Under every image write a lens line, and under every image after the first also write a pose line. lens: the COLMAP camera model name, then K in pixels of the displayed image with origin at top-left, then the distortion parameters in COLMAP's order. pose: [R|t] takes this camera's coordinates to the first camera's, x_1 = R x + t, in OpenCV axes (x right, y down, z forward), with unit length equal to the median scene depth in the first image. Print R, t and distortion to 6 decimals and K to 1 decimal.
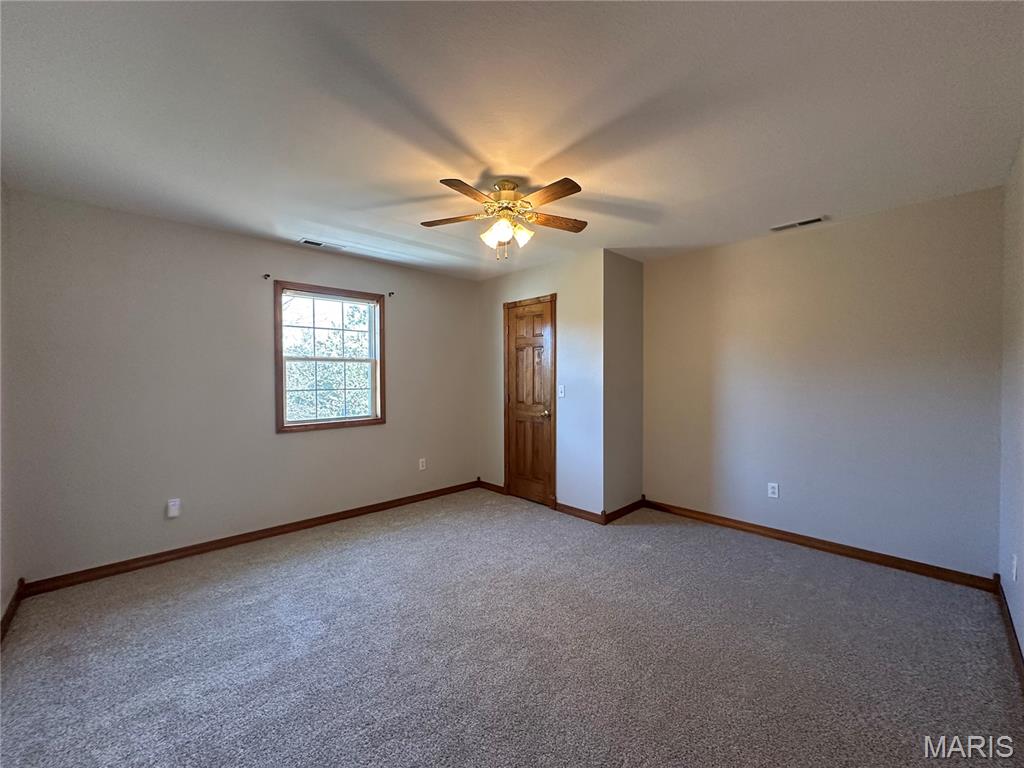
lens RADIAL K [[407.6, 0, 512.0], [0, 407.6, 384.0], [0, 0, 1]] dist [-0.003802, 0.000589]
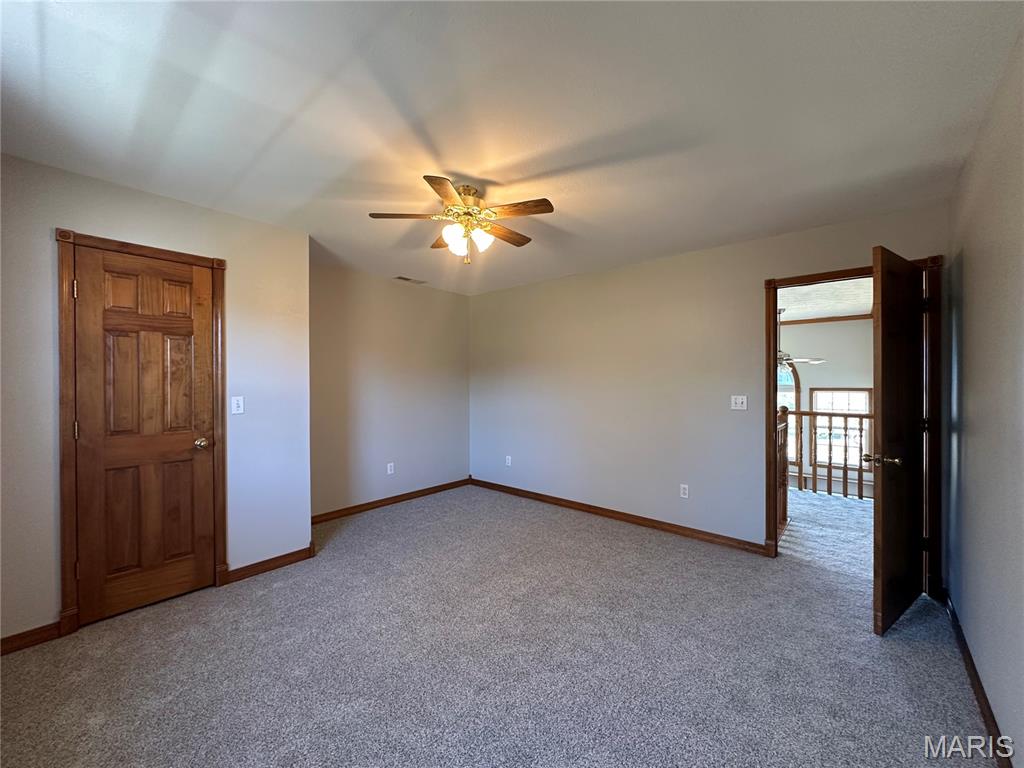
lens RADIAL K [[412.0, 0, 513.4], [0, 412.0, 383.7], [0, 0, 1]] dist [-0.000642, 0.000216]
pose [[-0.097024, -0.004944, 0.995270, -0.599915], [0.016801, 0.999837, 0.006605, -0.015358], [-0.995140, 0.017362, -0.096925, 0.581853]]
